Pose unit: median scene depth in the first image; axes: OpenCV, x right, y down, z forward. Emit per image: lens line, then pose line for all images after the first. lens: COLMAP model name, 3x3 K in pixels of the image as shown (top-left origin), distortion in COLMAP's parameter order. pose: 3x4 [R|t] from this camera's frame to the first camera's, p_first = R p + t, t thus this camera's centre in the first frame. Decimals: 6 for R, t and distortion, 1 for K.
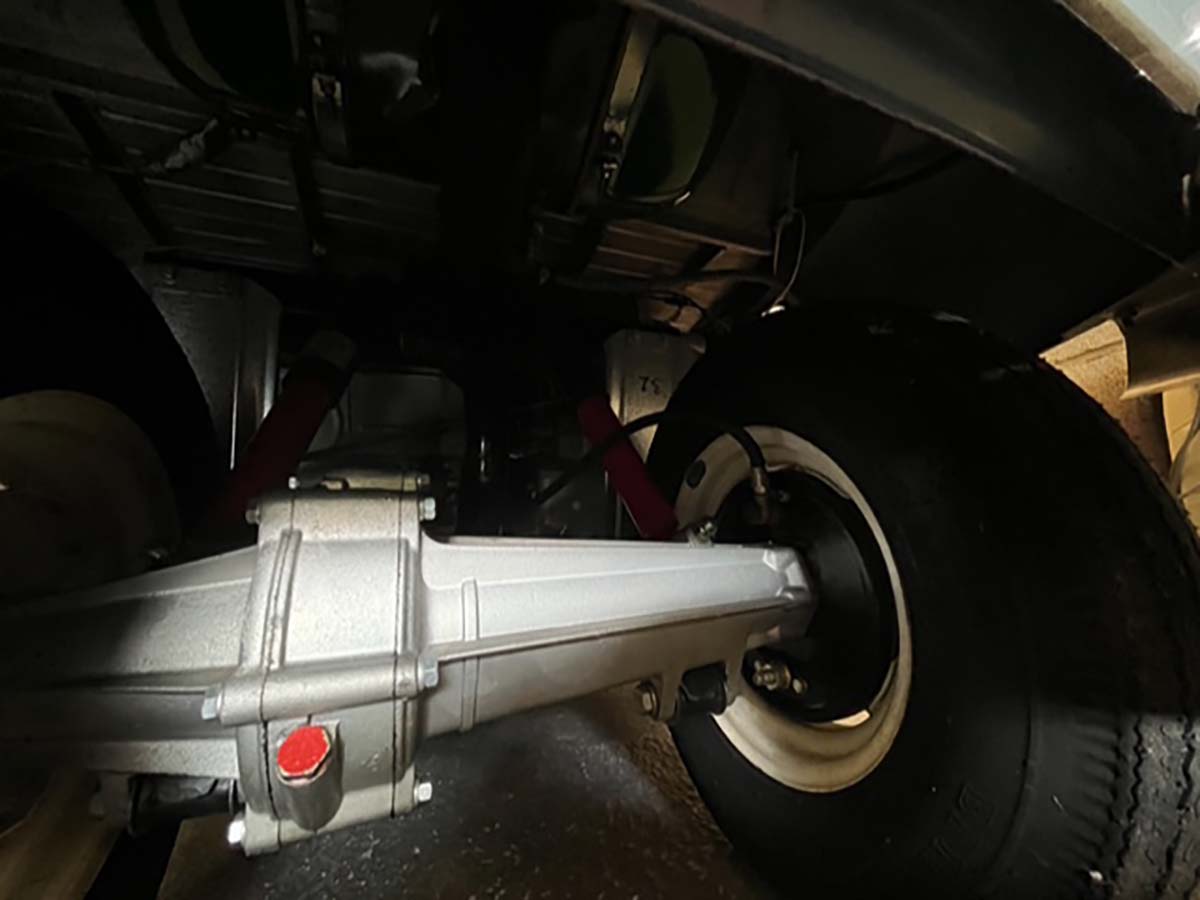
lens RADIAL K [[482.2, 0, 600.0], [0, 482.2, 450.0], [0, 0, 1]] dist [-0.002306, -0.000650]
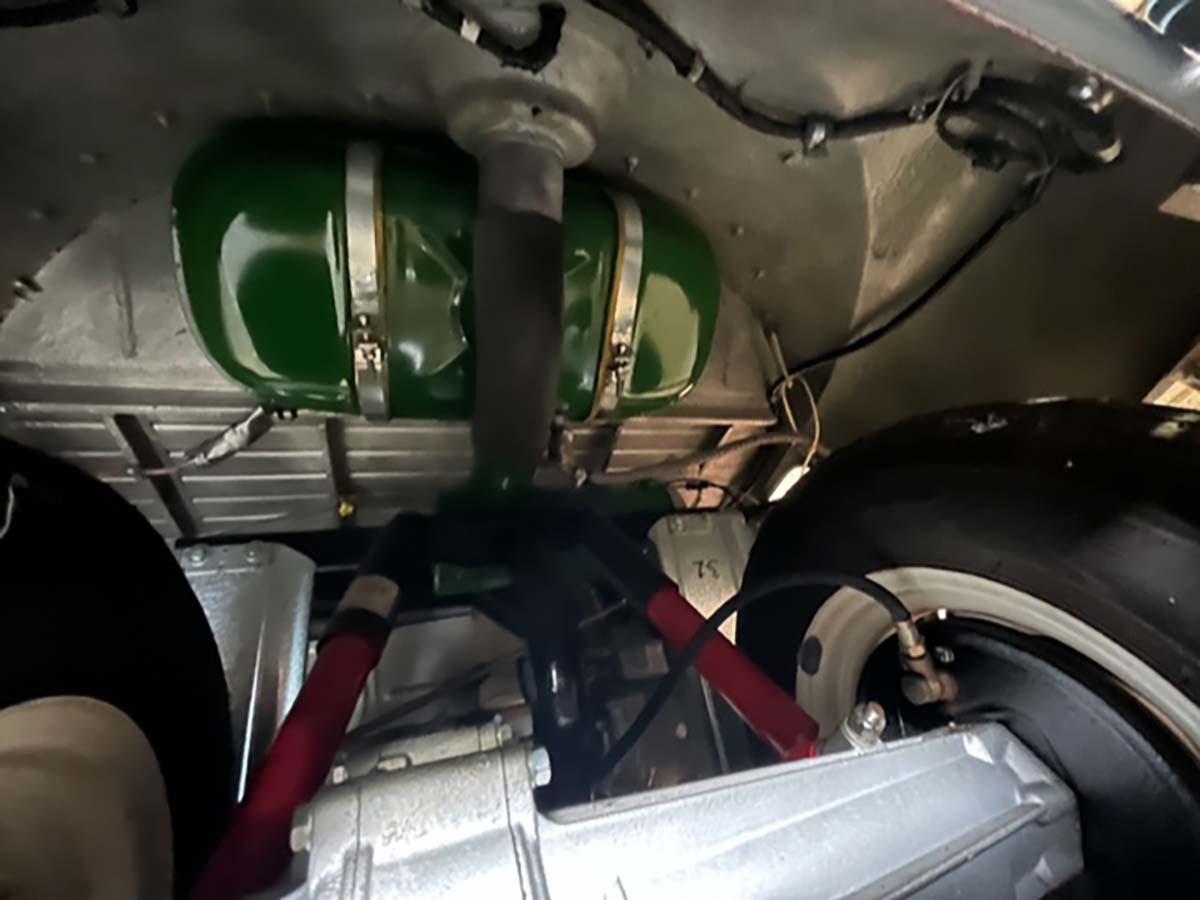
lens RADIAL K [[485.3, 0, 600.0], [0, 485.3, 450.0], [0, 0, 1]] dist [-0.001064, 0.000155]
pose [[0.976602, -0.212101, 0.035530, -0.124771], [0.207124, 0.883195, -0.420792, 0.017629], [0.057870, 0.418305, 0.906461, 0.101863]]
